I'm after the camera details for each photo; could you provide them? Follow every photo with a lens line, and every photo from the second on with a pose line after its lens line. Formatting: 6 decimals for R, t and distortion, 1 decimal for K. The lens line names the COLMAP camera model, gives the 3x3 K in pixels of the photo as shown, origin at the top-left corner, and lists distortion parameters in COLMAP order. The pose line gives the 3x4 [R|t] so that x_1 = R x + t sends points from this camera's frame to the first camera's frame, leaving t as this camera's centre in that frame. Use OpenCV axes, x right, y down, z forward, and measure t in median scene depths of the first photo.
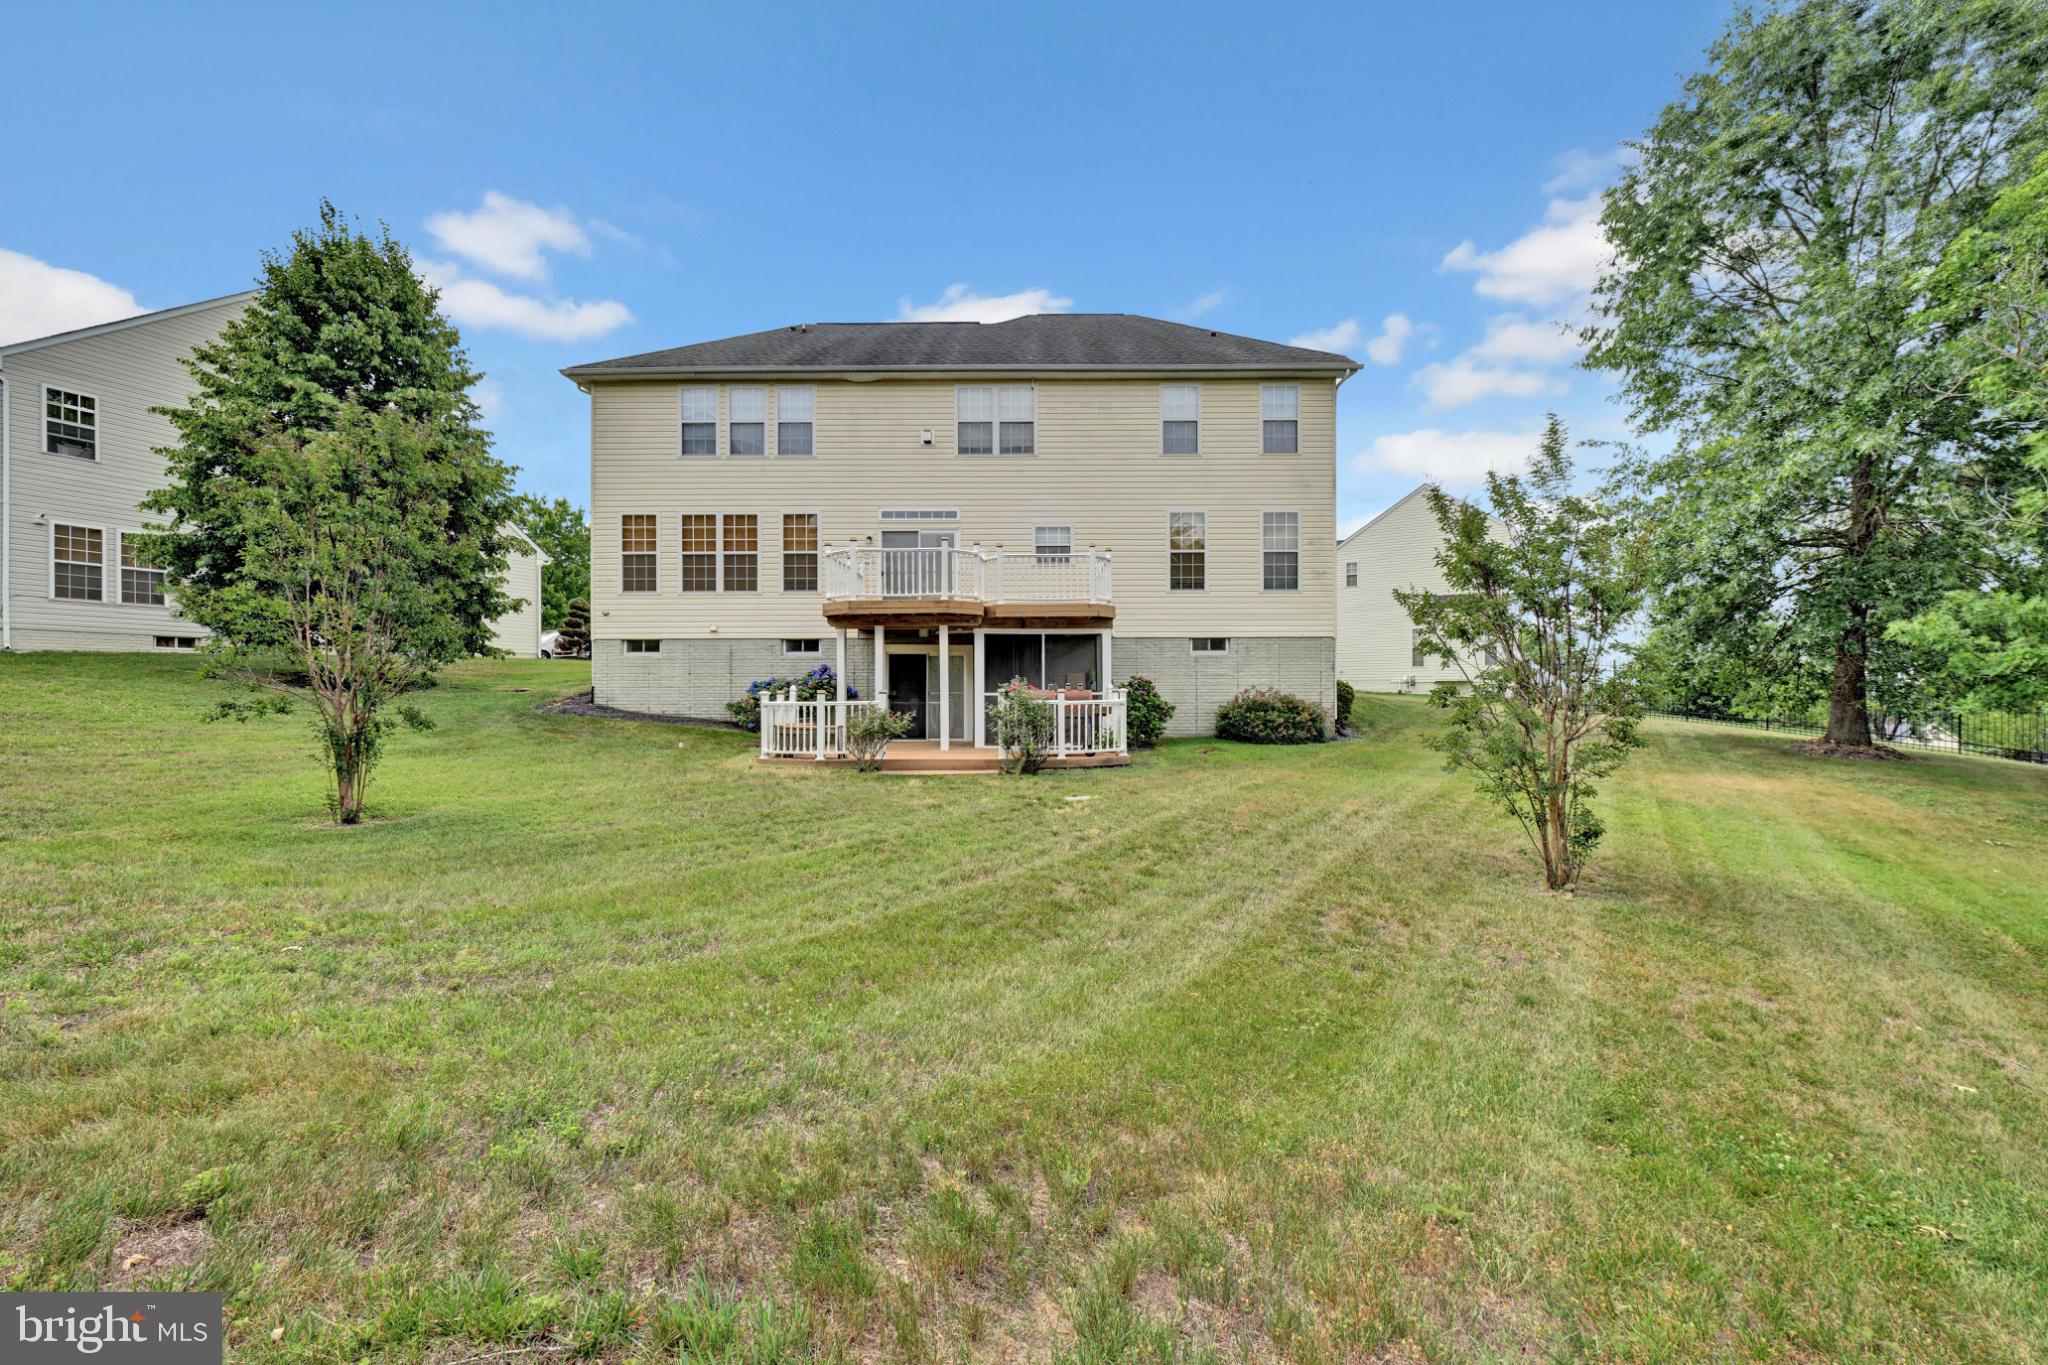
lens RADIAL K [[803.4, 0, 1023.3], [0, 803.4, 691.3], [0, 0, 1]] dist [0.009069, 0.000202]
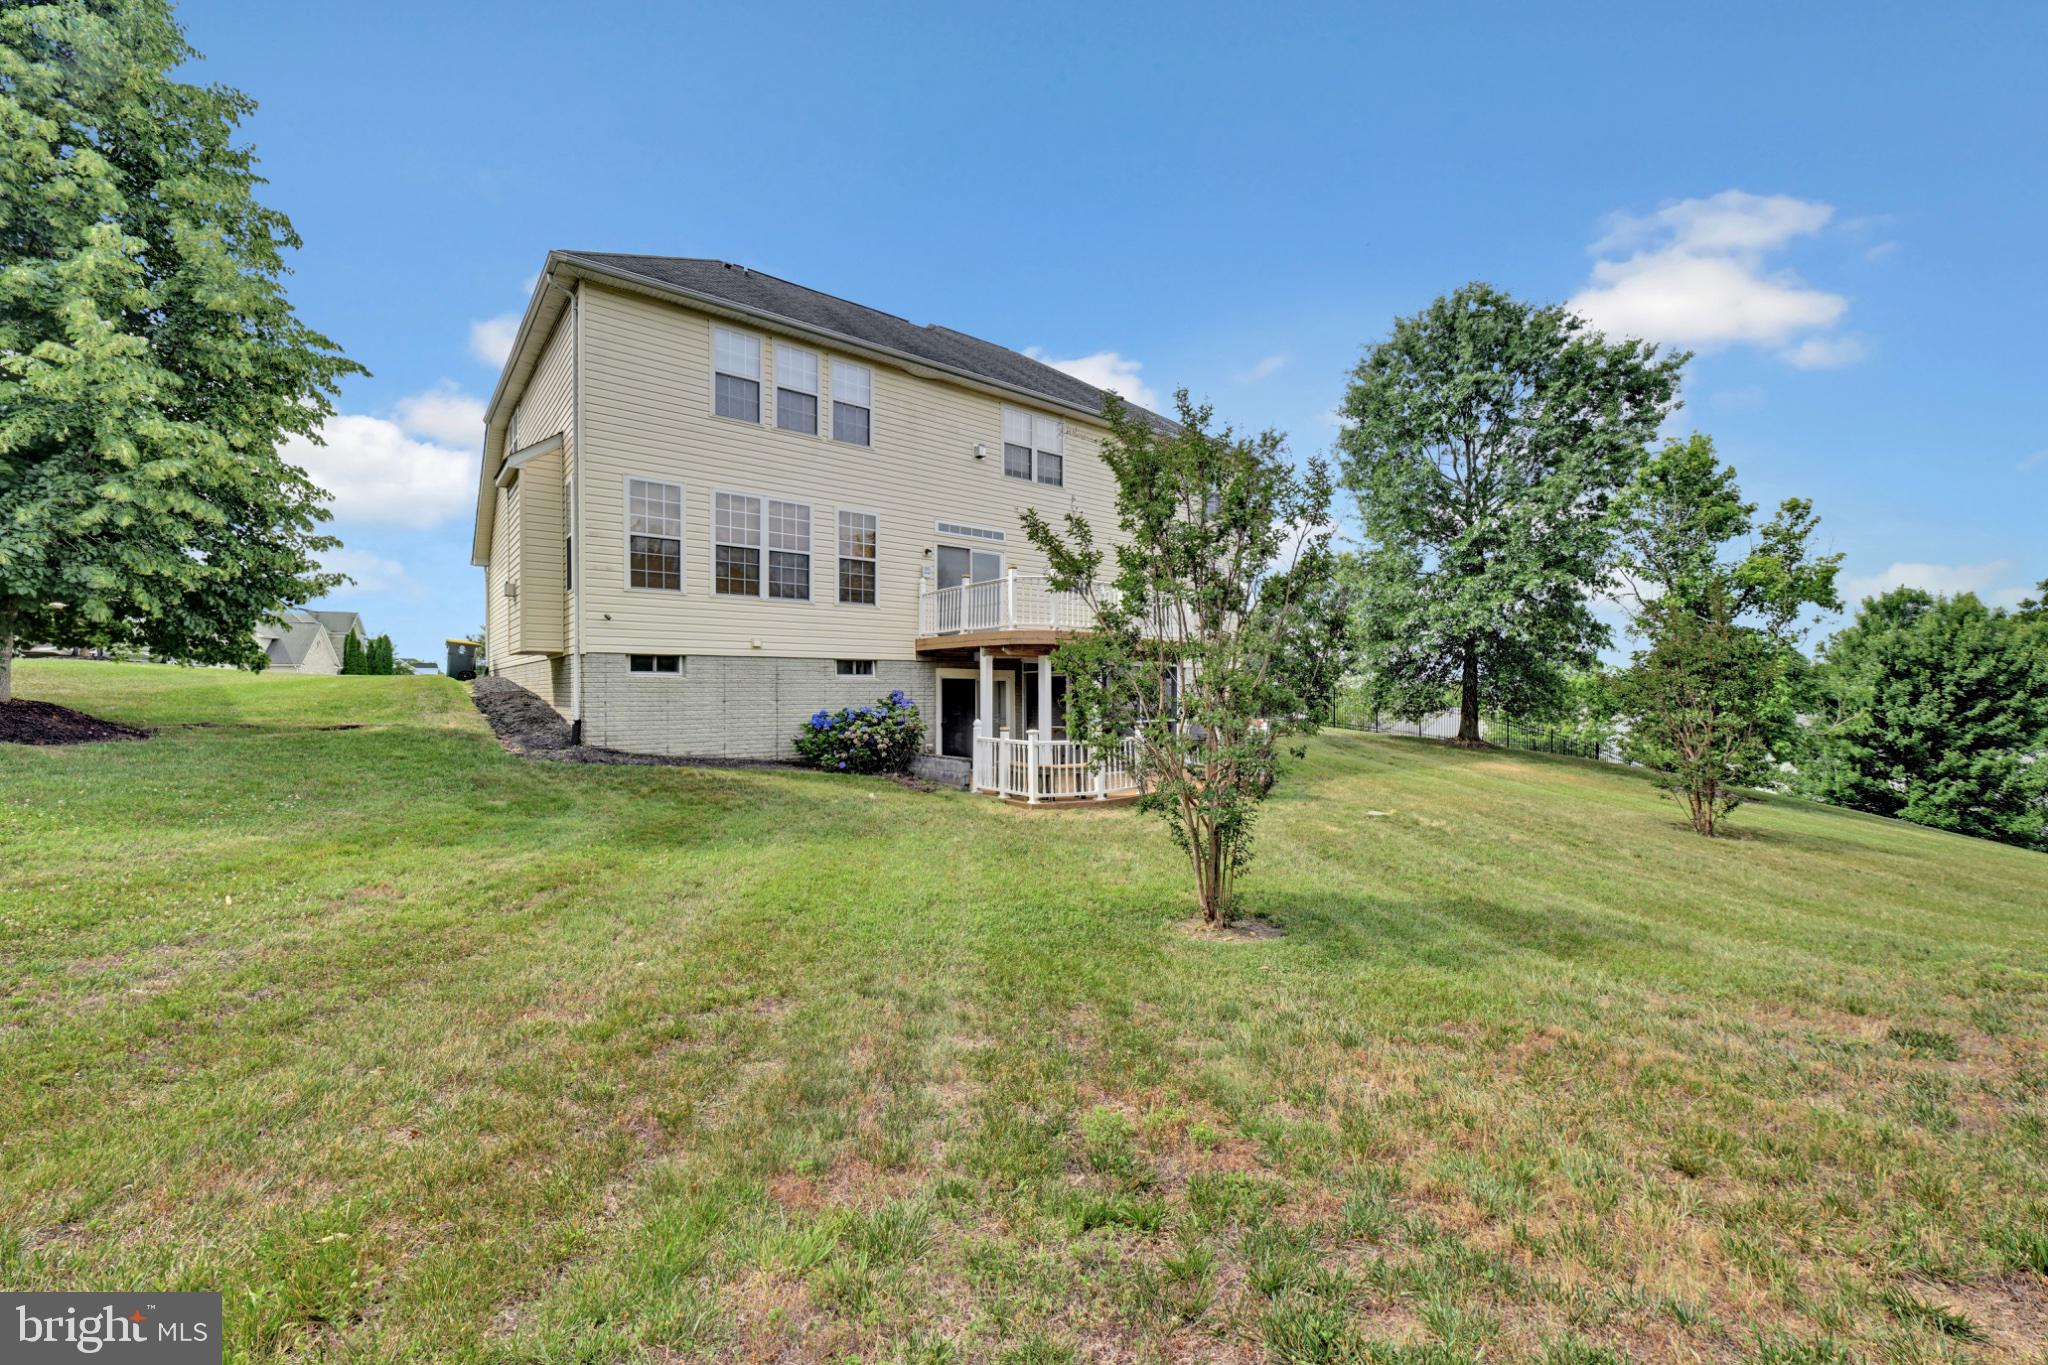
lens RADIAL K [[803.4, 0, 1024.8], [0, 803.4, 687.8], [0, 0, 1]] dist [0.009069, 0.000202]
pose [[0.771787, 0.003900, 0.635869, -0.681044], [-0.004841, 0.999988, -0.000258, -0.035979], [-0.635863, -0.002879, 0.771797, 0.227865]]
